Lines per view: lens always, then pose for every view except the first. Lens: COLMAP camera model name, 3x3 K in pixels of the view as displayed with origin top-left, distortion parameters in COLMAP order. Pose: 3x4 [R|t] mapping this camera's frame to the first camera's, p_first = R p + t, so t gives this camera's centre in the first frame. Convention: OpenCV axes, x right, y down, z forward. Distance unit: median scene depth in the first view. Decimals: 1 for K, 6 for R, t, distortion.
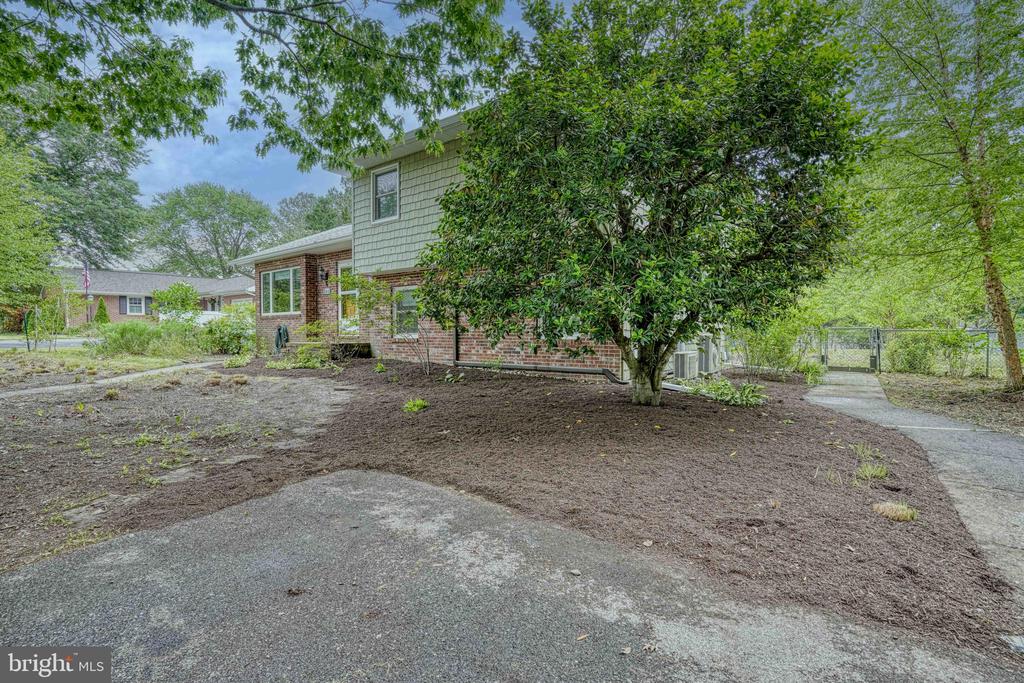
lens RADIAL K [[464.6, 0, 509.9], [0, 464.6, 337.6], [0, 0, 1]] dist [-0.000873, 0.000102]
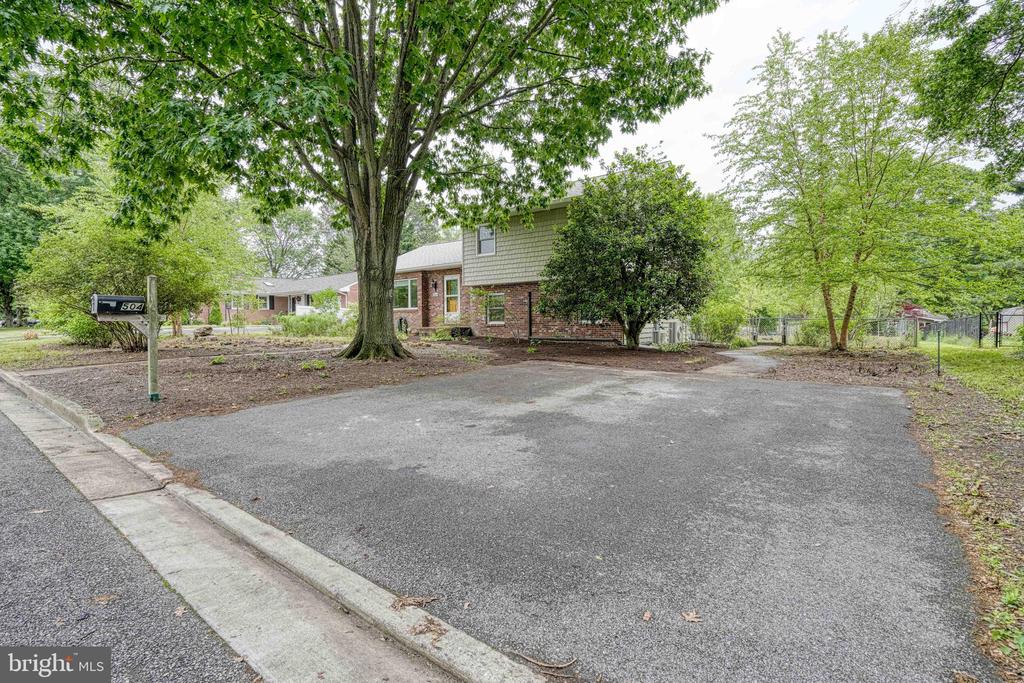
lens RADIAL K [[464.6, 0, 514.2], [0, 464.6, 341.8], [0, 0, 1]] dist [-0.000873, 0.000102]
pose [[0.999883, -0.000776, -0.015275, -0.137869], [0.001182, 0.999646, 0.026578, 0.021445], [0.015249, -0.026593, 0.999530, -0.704000]]
